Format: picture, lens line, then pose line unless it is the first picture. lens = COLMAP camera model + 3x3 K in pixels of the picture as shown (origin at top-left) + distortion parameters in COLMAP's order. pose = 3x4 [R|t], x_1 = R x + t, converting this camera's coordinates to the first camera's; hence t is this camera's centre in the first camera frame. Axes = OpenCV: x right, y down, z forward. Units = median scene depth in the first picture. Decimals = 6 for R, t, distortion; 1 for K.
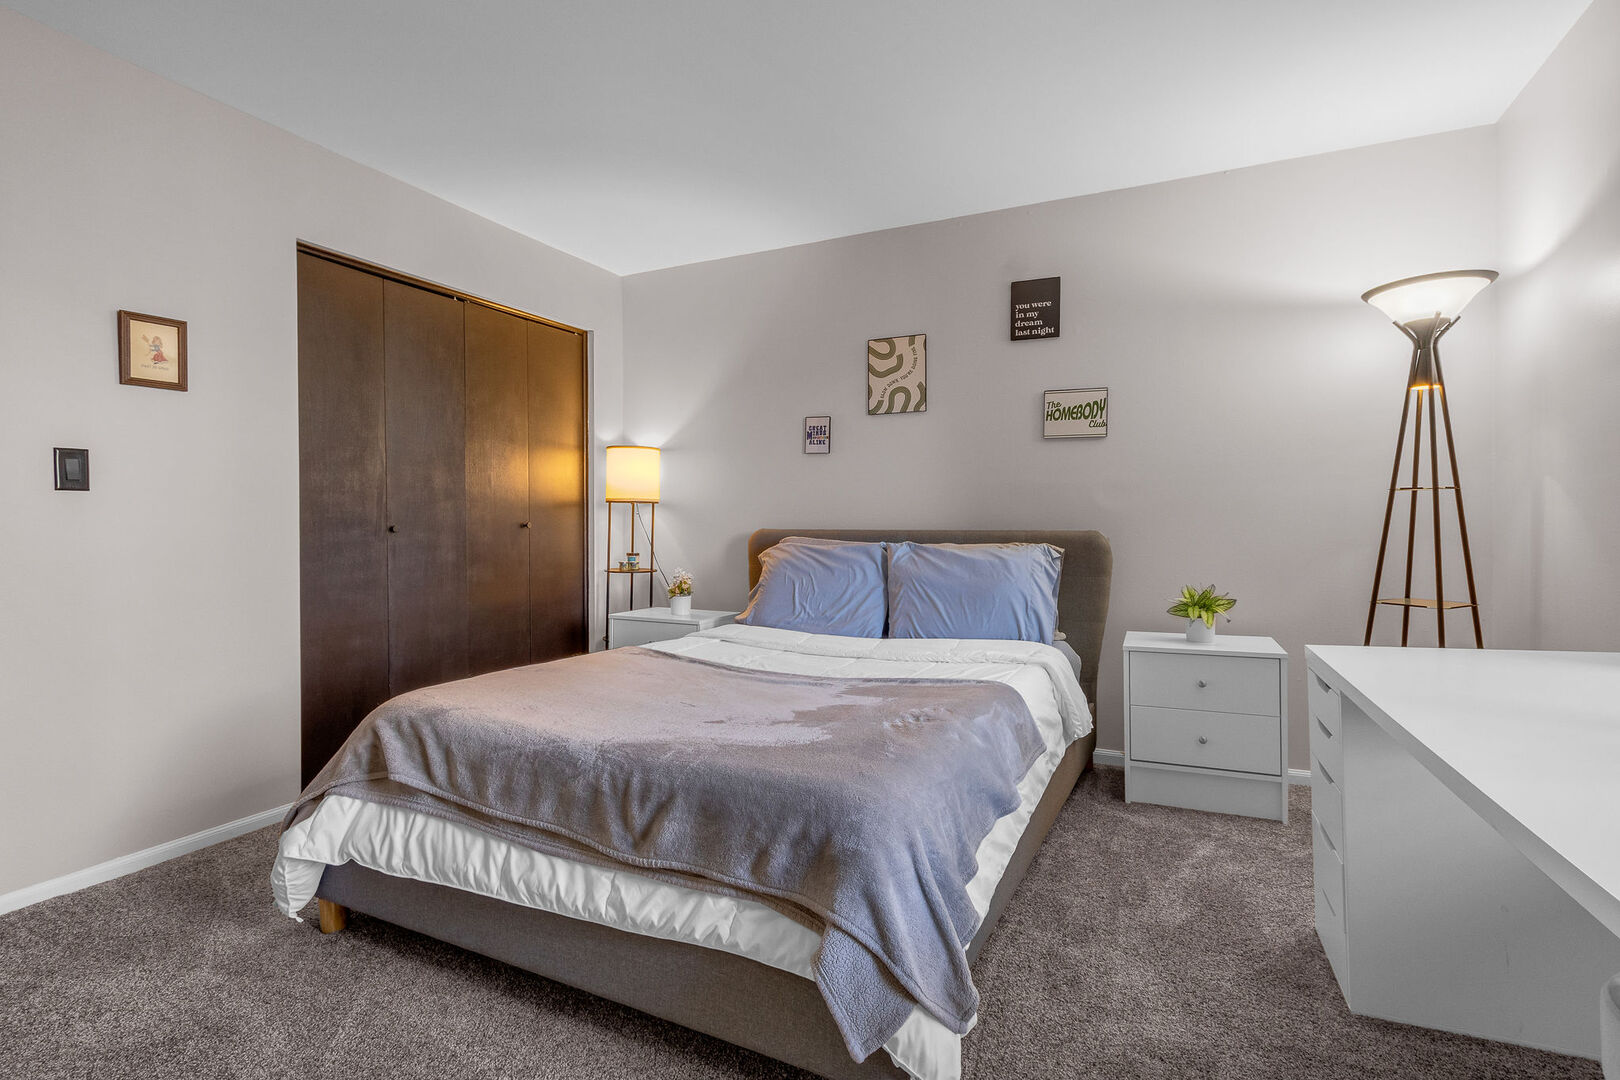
lens RADIAL K [[755.8, 0, 817.6], [0, 755.8, 522.2], [0, 0, 1]] dist [0.003462, 0.000207]
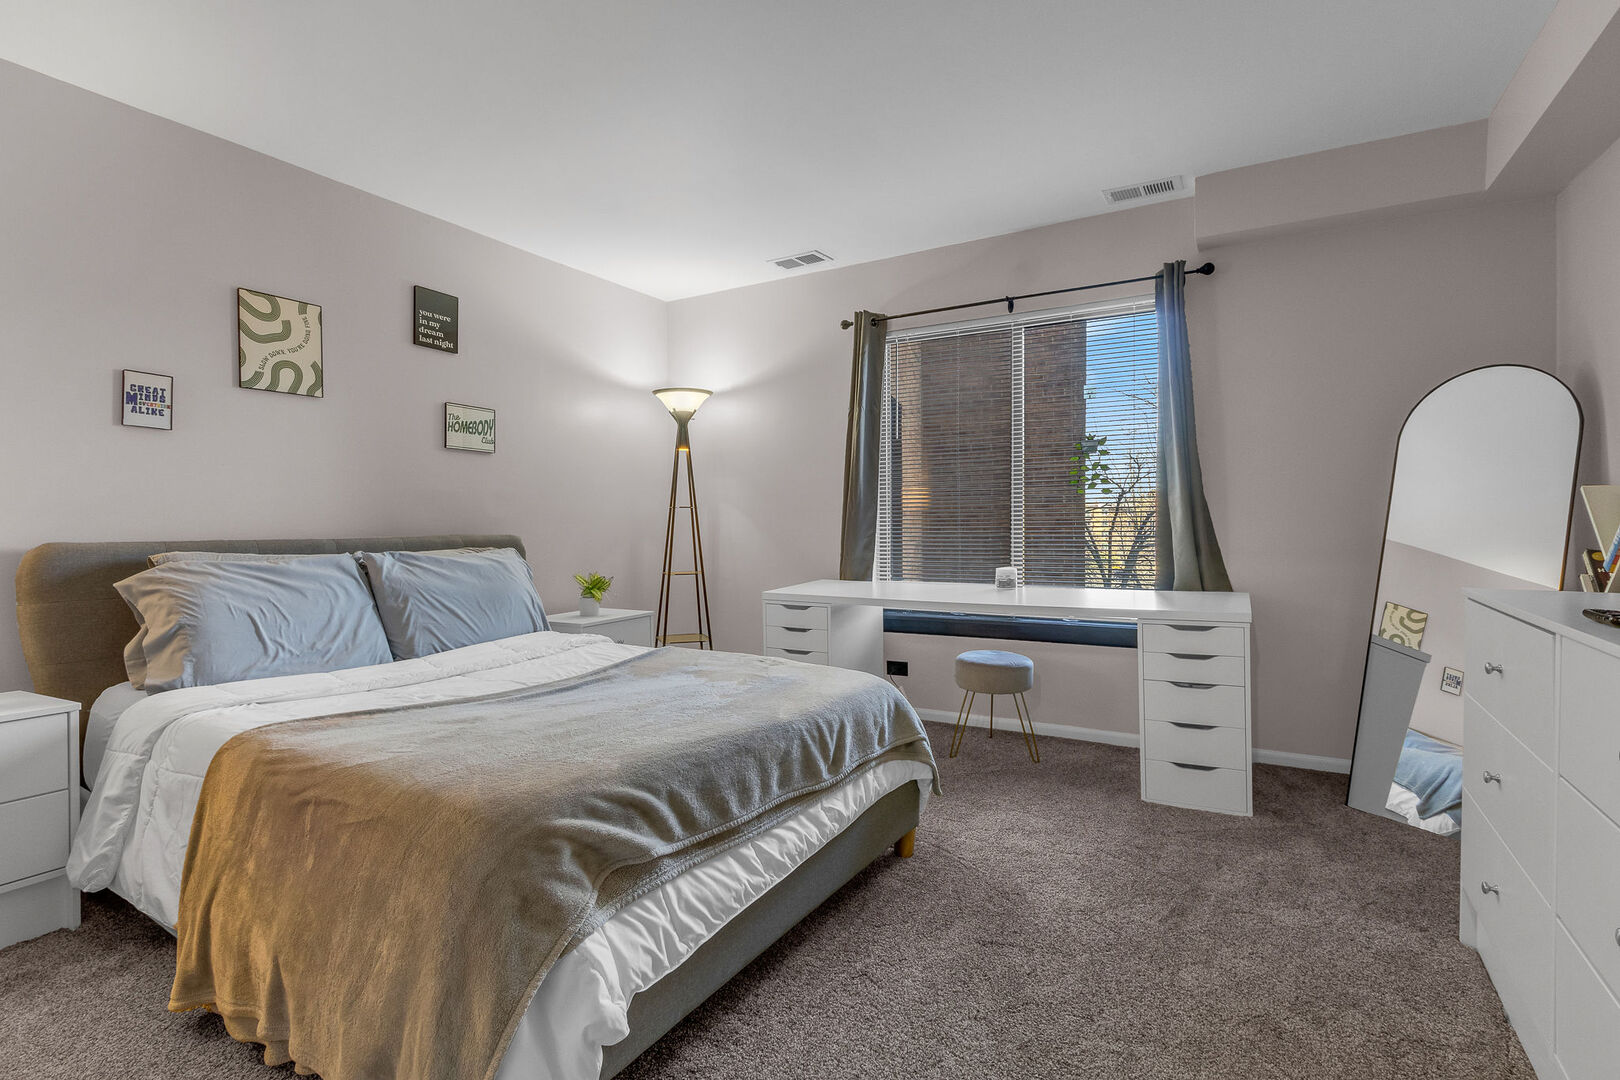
lens RADIAL K [[755.8, 0, 817.6], [0, 755.8, 522.2], [0, 0, 1]] dist [0.003462, 0.000207]
pose [[0.100833, 0.002203, 0.994901, -0.683558], [0.005266, 0.999982, -0.002748, -0.002677], [-0.994889, 0.005516, 0.100820, 0.387086]]
